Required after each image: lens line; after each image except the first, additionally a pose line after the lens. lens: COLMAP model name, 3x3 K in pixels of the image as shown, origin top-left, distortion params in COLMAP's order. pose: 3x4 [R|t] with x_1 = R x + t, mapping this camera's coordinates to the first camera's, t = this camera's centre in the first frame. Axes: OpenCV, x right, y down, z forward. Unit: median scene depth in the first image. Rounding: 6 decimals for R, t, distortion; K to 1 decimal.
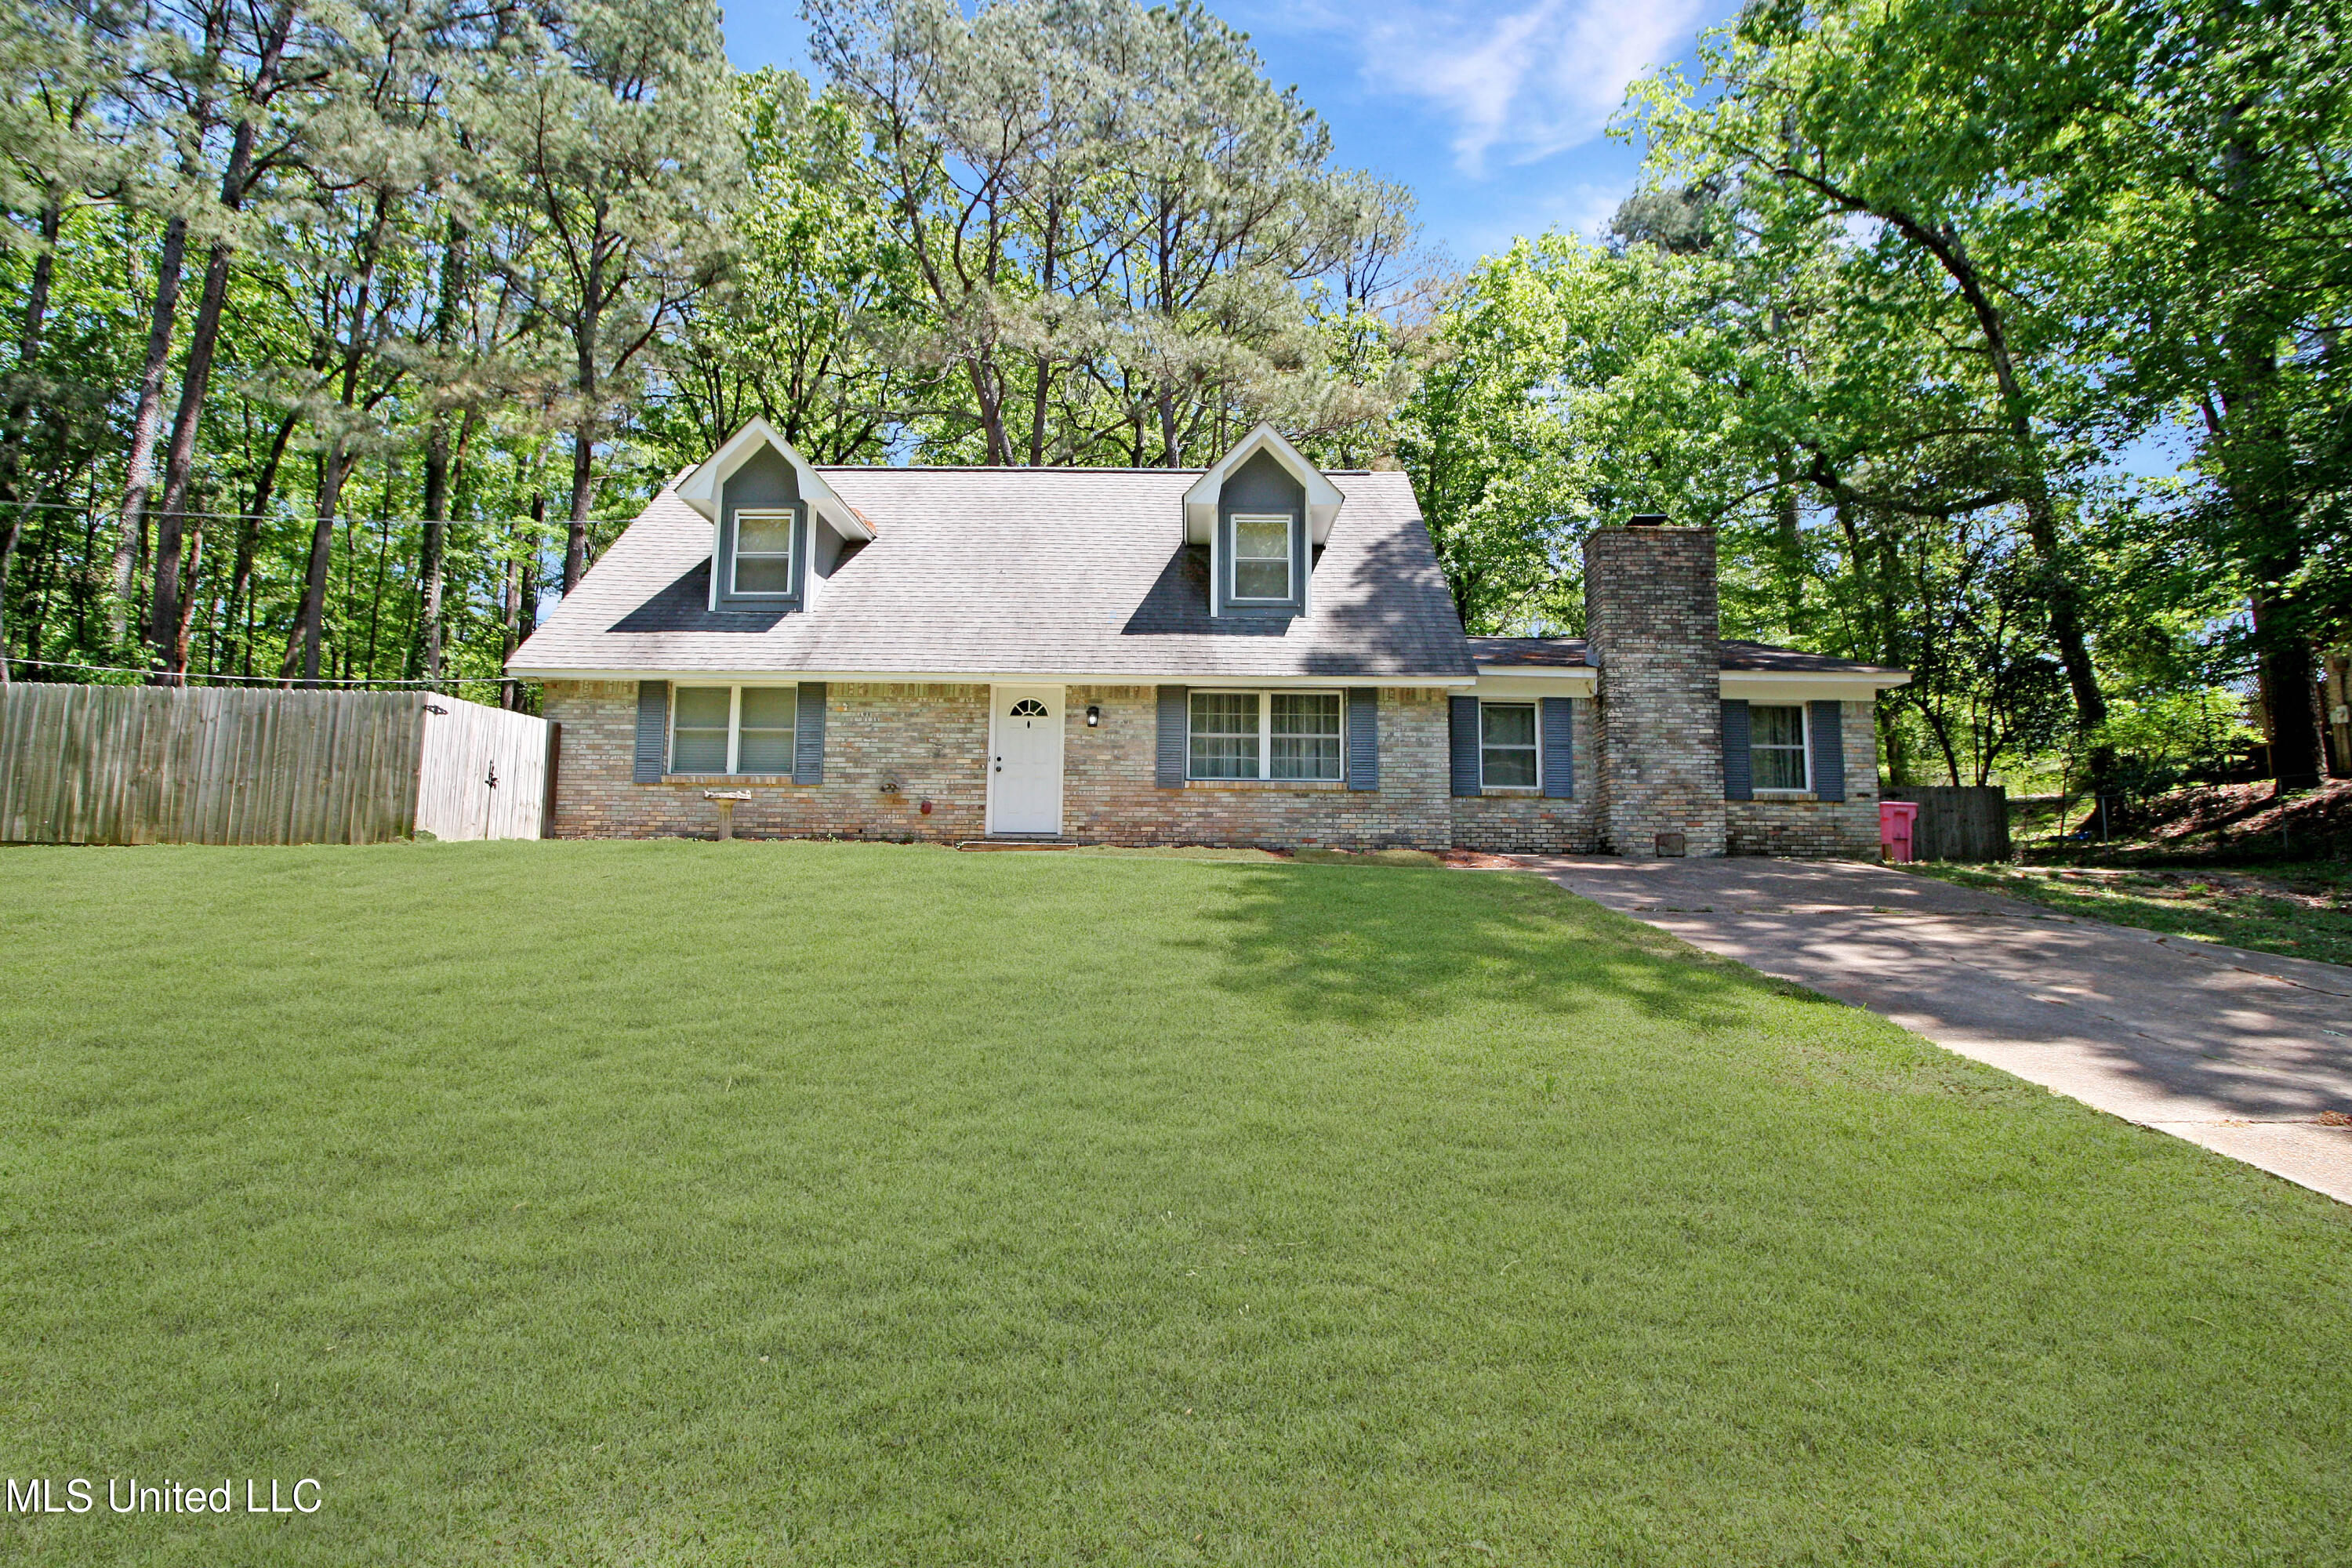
lens RADIAL K [[1087.6, 0, 1170.8], [0, 1087.6, 789.3], [0, 0, 1]] dist [-0.001626, -0.012262]
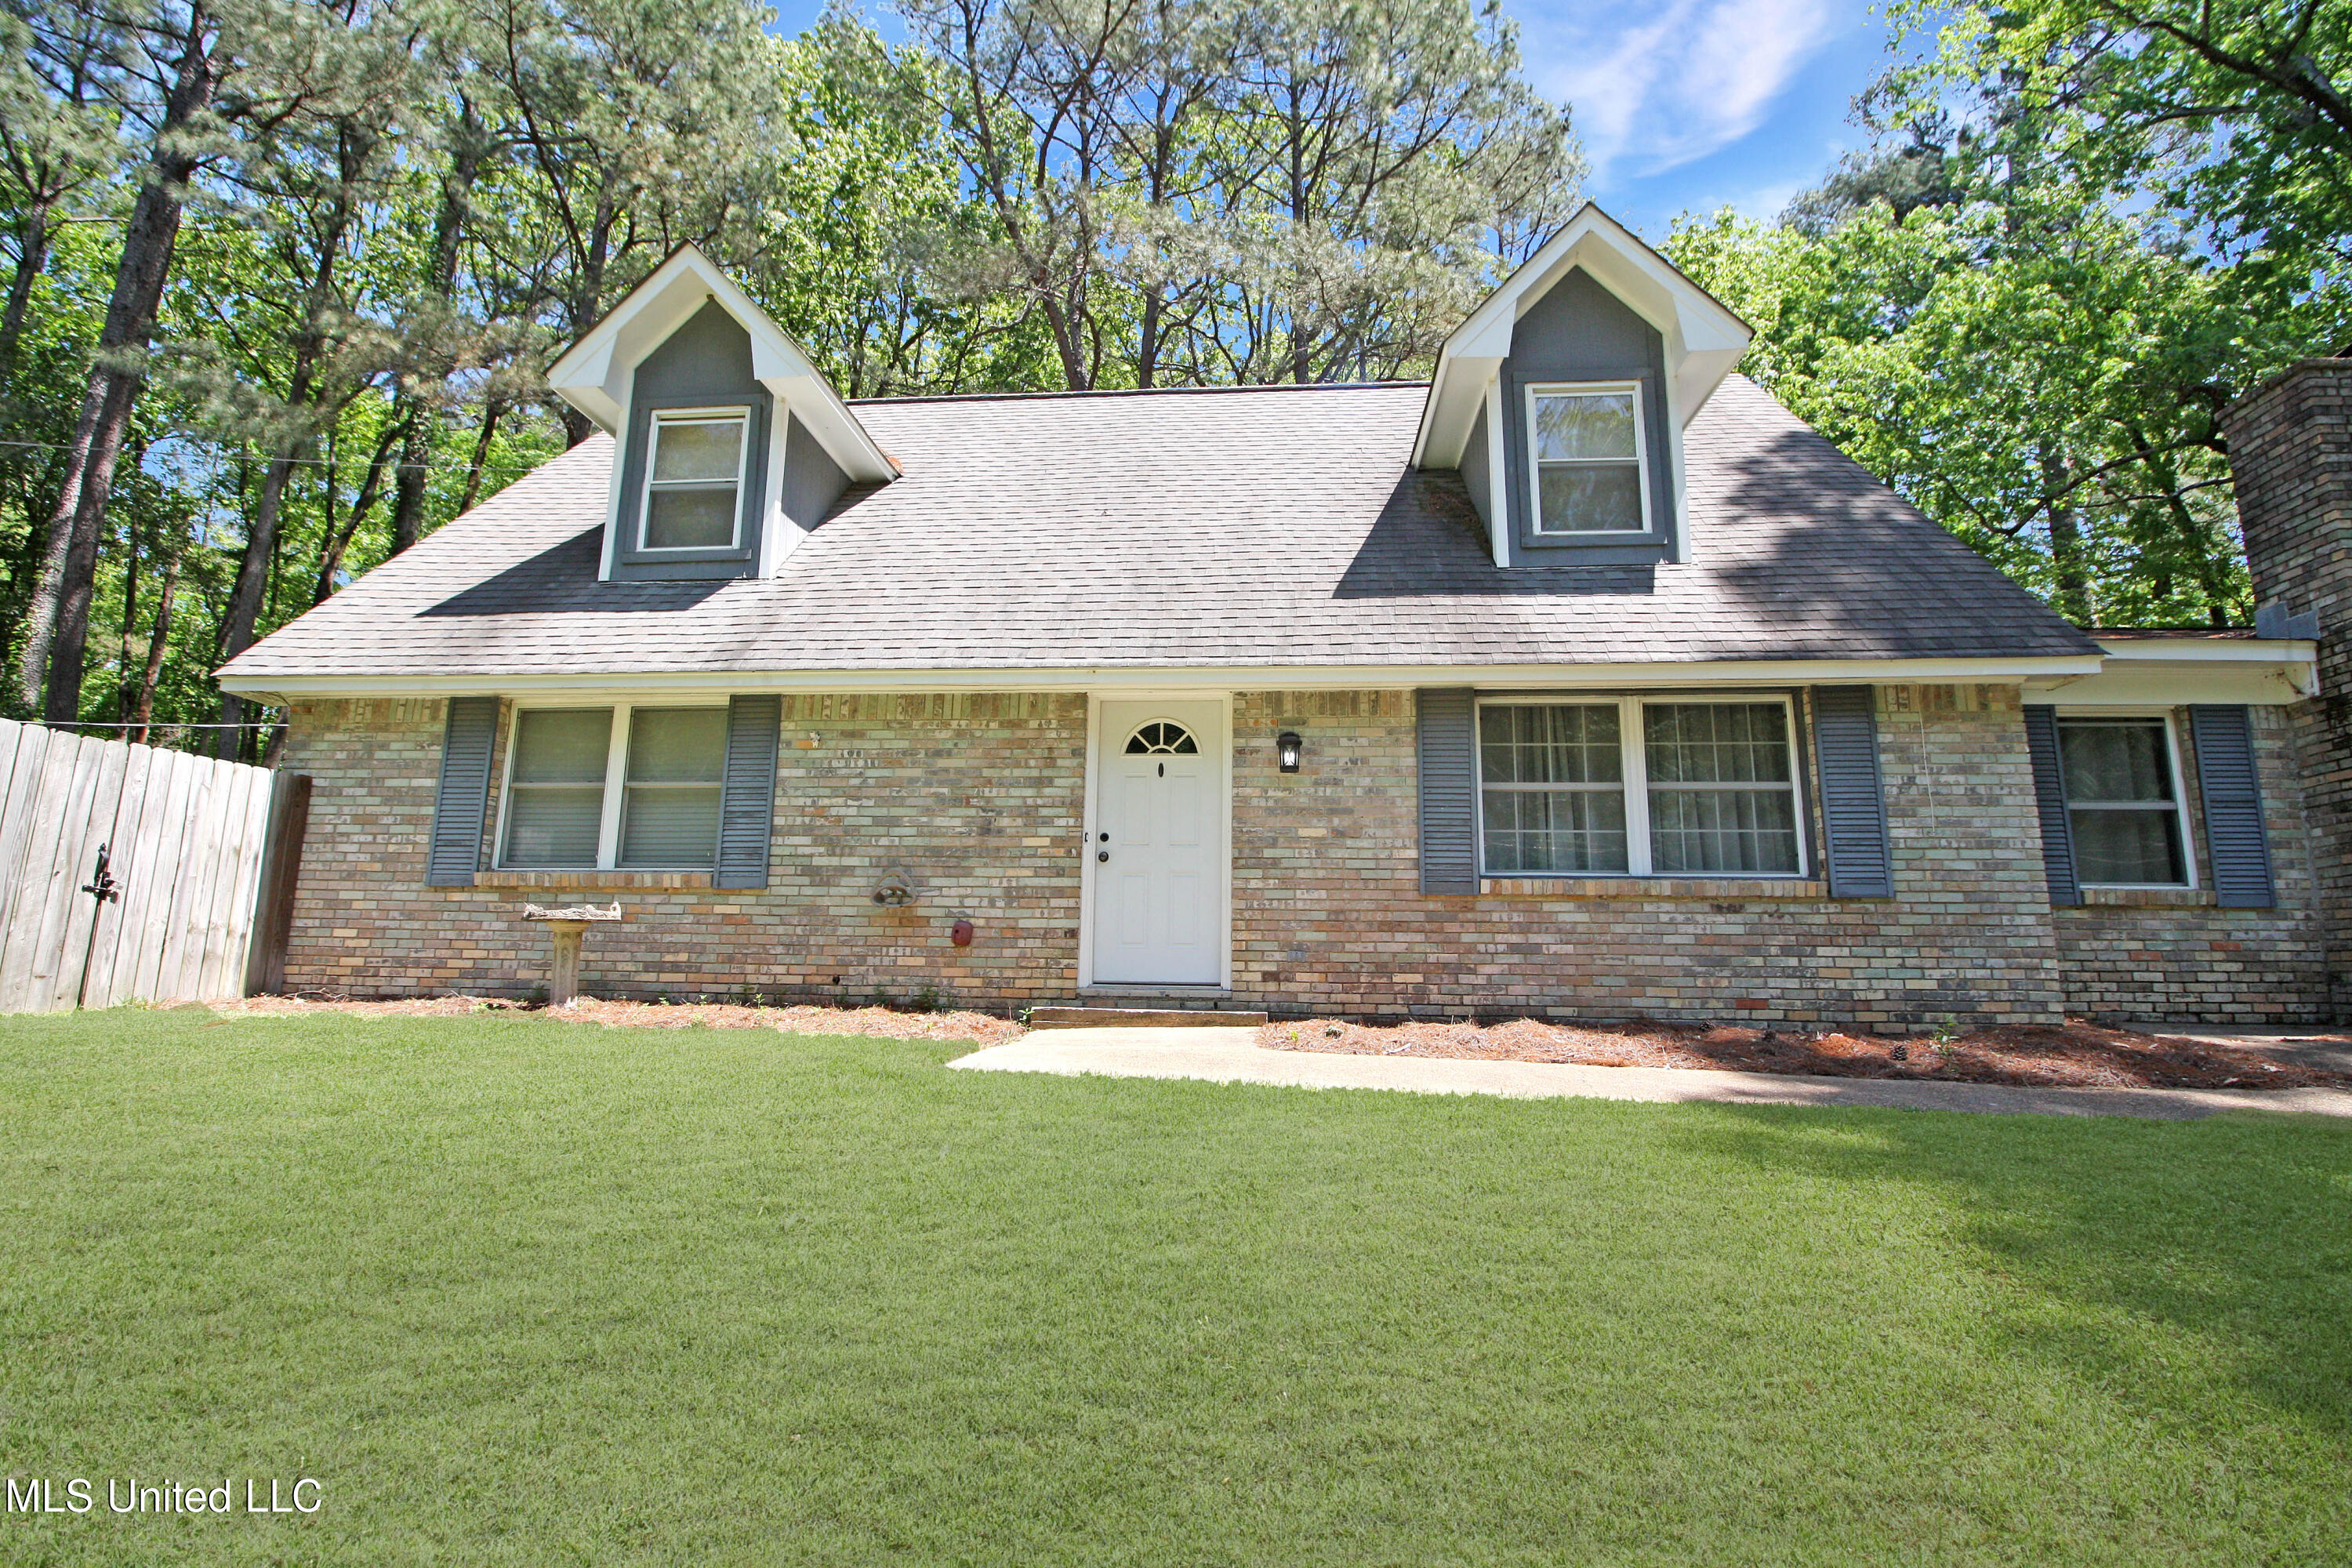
lens RADIAL K [[1087.6, 0, 1184.7], [0, 1087.6, 774.5], [0, 0, 1]] dist [-0.001626, -0.012262]
pose [[0.997981, -0.010583, -0.062618, -0.087112], [0.005602, 0.996843, -0.079195, -0.016349], [0.063259, 0.078684, 0.994891, 0.485583]]
